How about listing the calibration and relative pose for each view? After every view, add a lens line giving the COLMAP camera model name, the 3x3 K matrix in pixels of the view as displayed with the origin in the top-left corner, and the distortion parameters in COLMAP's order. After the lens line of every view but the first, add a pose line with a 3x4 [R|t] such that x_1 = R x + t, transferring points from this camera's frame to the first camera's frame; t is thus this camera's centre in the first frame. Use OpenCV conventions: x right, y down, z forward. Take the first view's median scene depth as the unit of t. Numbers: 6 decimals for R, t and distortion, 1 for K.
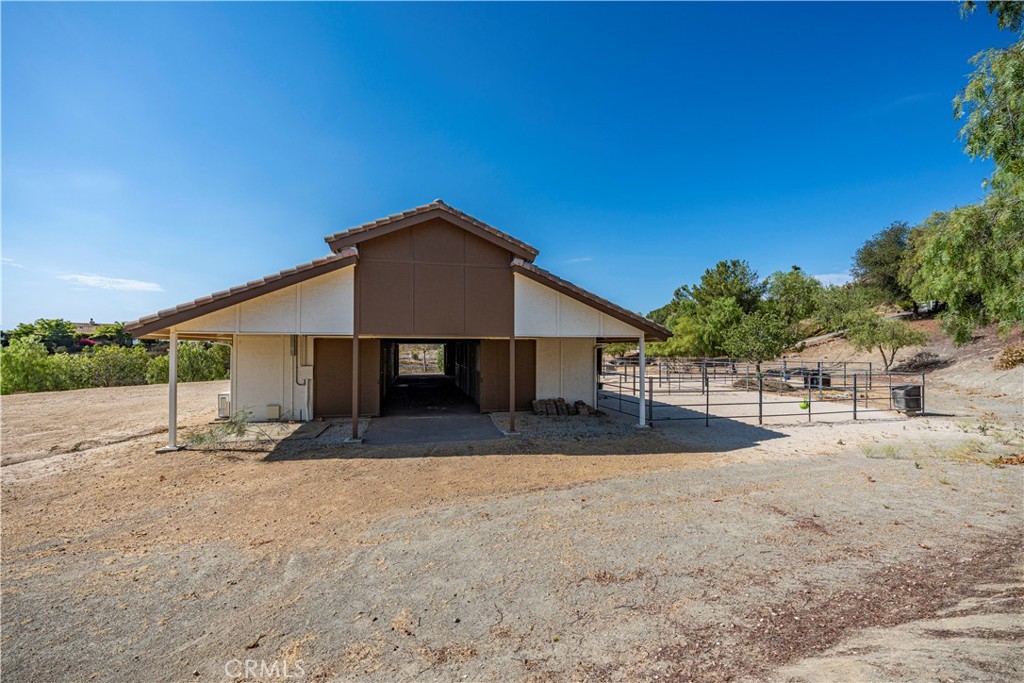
lens RADIAL K [[413.3, 0, 506.5], [0, 413.3, 342.5], [0, 0, 1]] dist [0.003416, 0.000872]
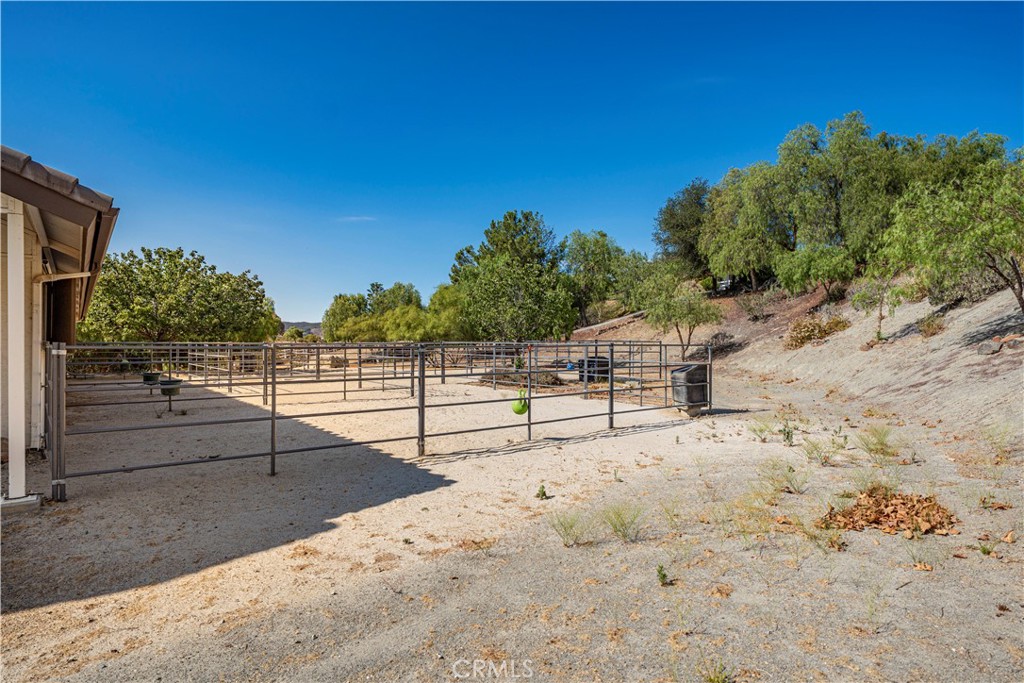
lens RADIAL K [[561.9, 0, 514.1], [0, 561.9, 342.4], [0, 0, 1]] dist [0.004579, -0.000182]
pose [[0.909266, -0.001944, 0.416210, 0.202317], [-0.002523, 0.999945, 0.010181, 0.032325], [-0.416207, -0.010307, 0.909212, 0.188488]]
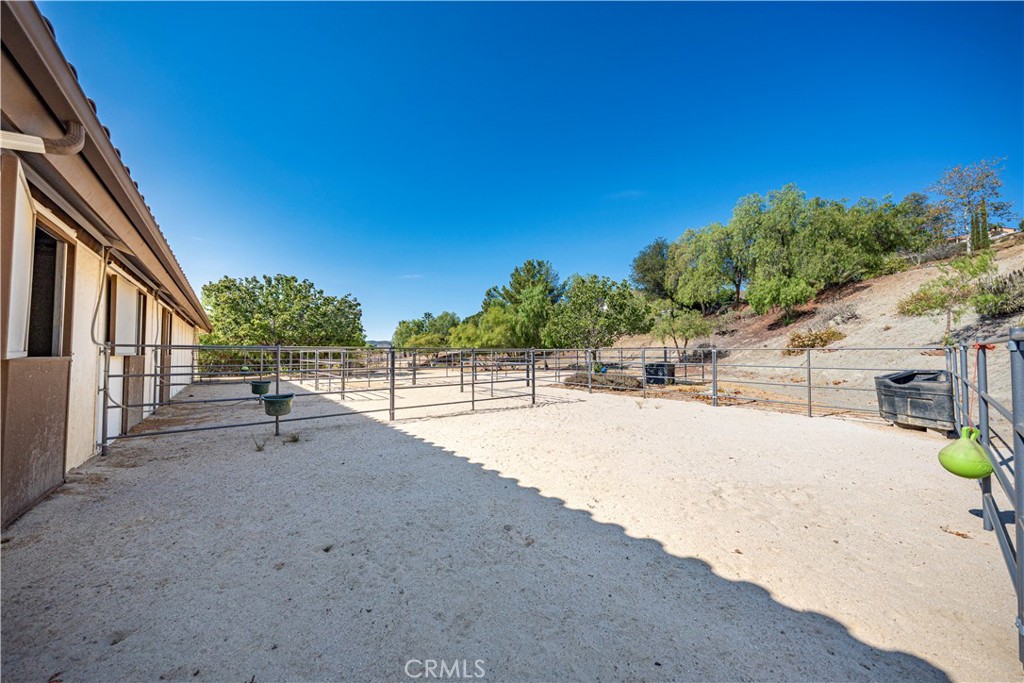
lens RADIAL K [[346.4, 0, 510.1], [0, 346.4, 338.7], [0, 0, 1]] dist [0.000144, 0.000000]
pose [[0.899382, 0.012892, 0.436973, 0.177743], [0.001005, 0.999501, -0.031558, 0.039211], [-0.437162, 0.028822, 0.898921, 0.425246]]
